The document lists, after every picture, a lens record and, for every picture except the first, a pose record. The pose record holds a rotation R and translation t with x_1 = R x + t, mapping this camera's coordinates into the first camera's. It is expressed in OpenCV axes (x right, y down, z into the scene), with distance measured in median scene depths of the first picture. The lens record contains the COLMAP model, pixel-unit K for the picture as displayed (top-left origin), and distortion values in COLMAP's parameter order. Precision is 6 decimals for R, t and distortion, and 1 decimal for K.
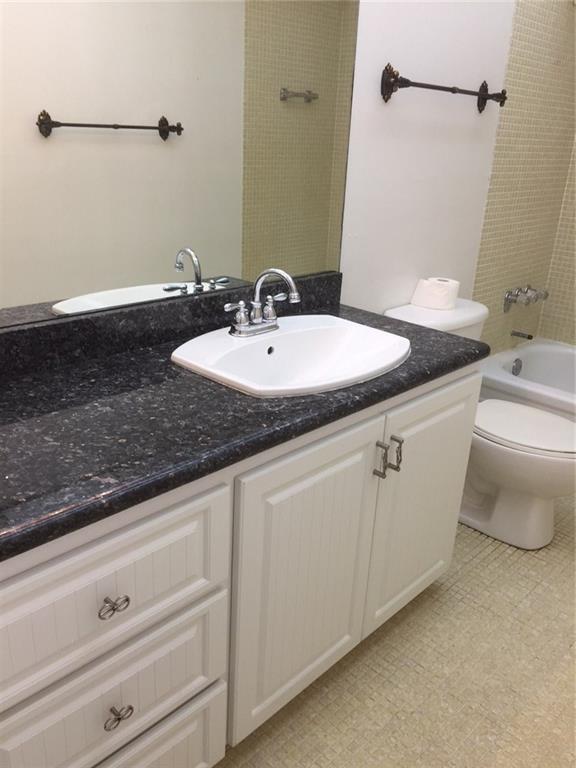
lens RADIAL K [[669.7, 0, 288.7], [0, 669.7, 385.2], [0, 0, 1]] dist [0.077789, -0.106343]
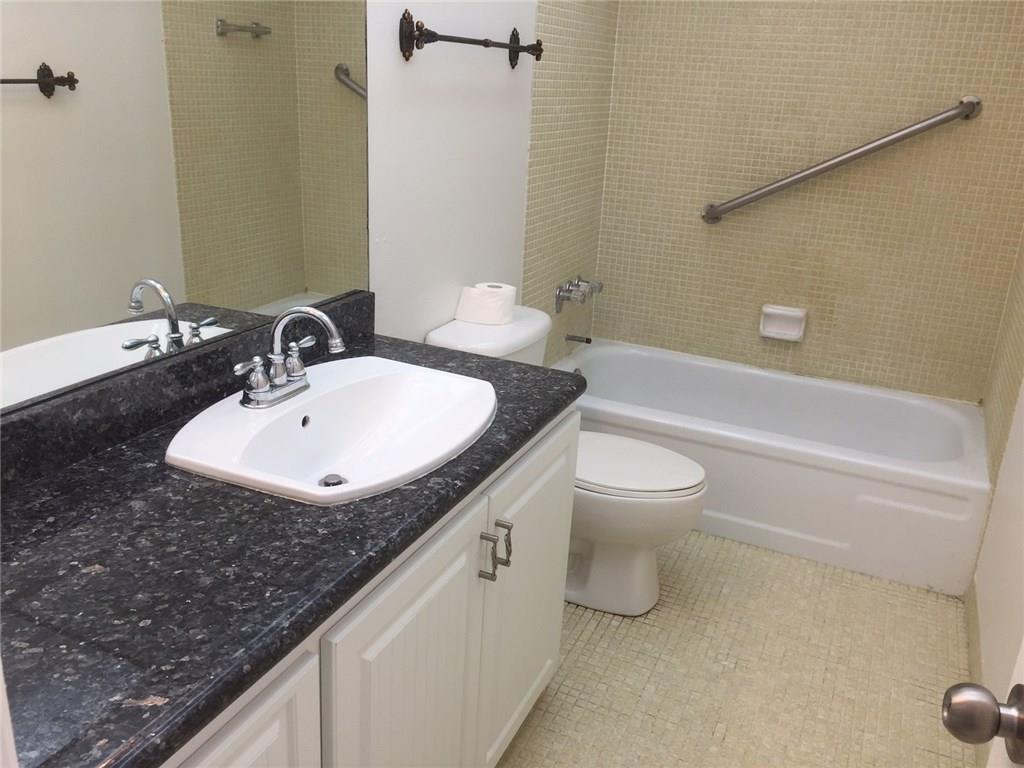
lens RADIAL K [[892.9, 0, 521.3], [0, 892.9, 375.5], [0, 0, 1]] dist [0.077789, -0.106343]
pose [[0.941605, -0.108176, 0.318871, -0.099131], [0.113397, 0.993547, 0.002204, -0.069723], [-0.317052, 0.034084, 0.947795, 0.040651]]
